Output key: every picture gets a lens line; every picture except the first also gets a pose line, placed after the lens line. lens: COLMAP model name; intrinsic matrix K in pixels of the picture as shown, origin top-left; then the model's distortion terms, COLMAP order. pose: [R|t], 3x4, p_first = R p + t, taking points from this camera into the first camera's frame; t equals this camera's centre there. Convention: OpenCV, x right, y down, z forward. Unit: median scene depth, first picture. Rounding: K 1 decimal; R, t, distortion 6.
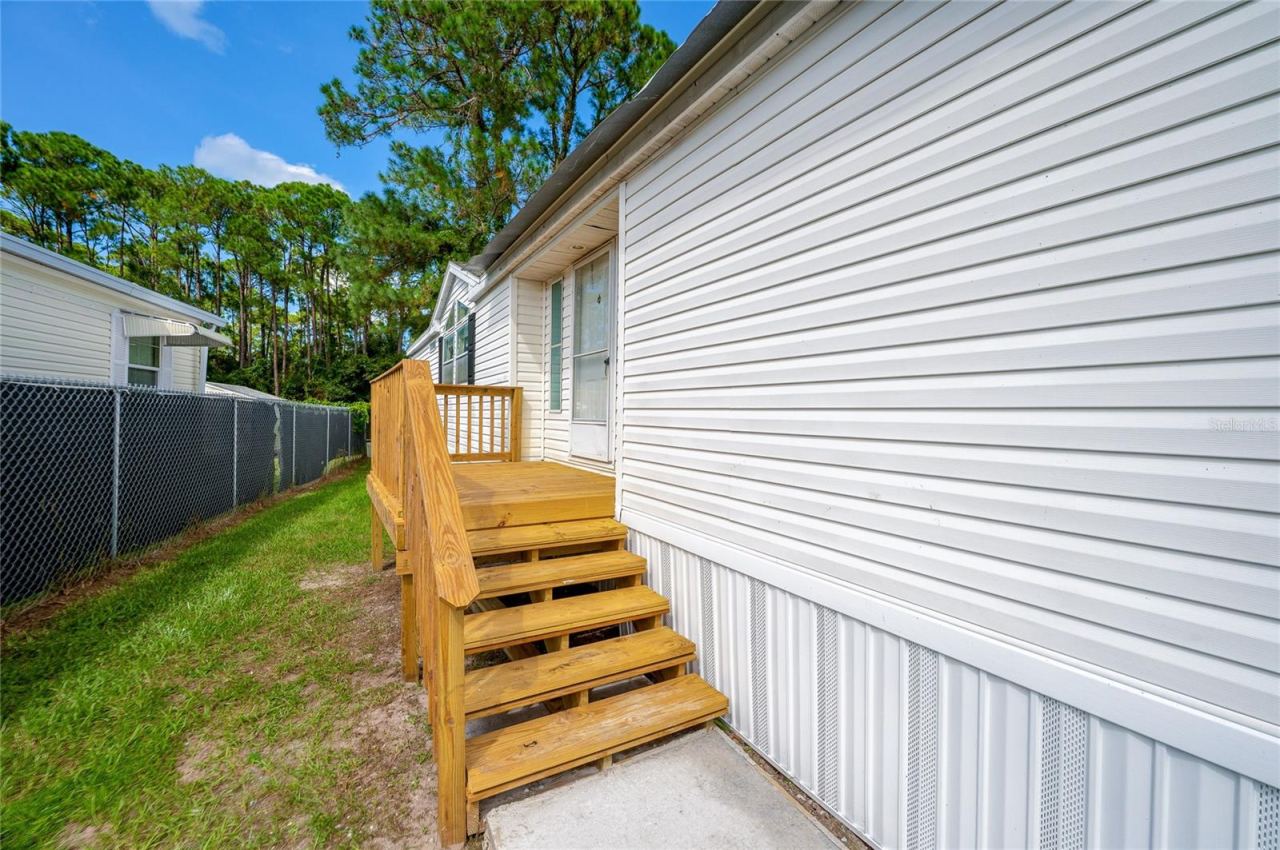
lens RADIAL K [[528.7, 0, 632.1], [0, 528.7, 420.5], [0, 0, 1]] dist [-0.000478, 0.000008]
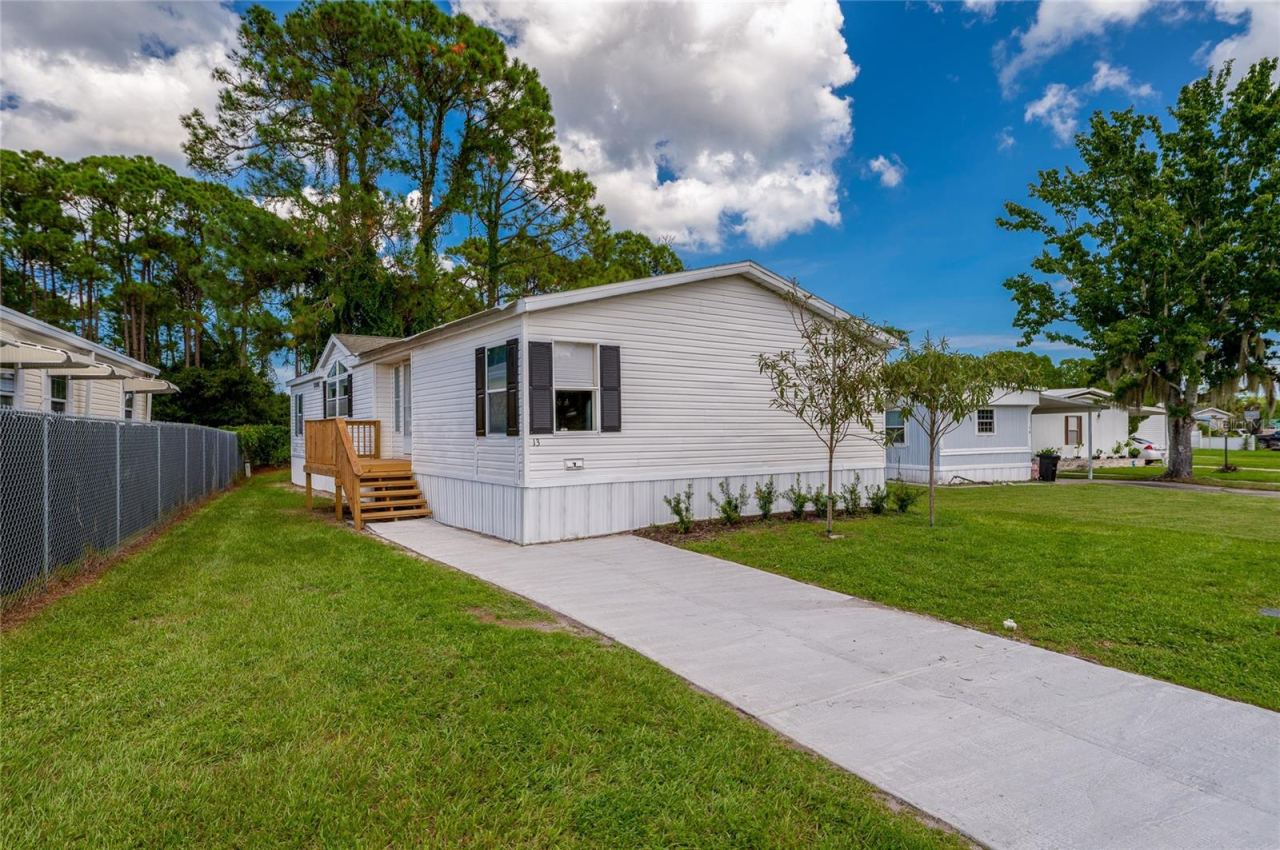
lens RADIAL K [[647.6, 0, 640.0], [0, 647.6, 425.0], [0, 0, 1]] dist [0.014114, 0.000983]
pose [[0.988870, -0.017041, 0.147802, 0.231228], [0.018775, 0.999770, -0.010345, -0.002017], [-0.147592, 0.013005, 0.988963, -0.904787]]
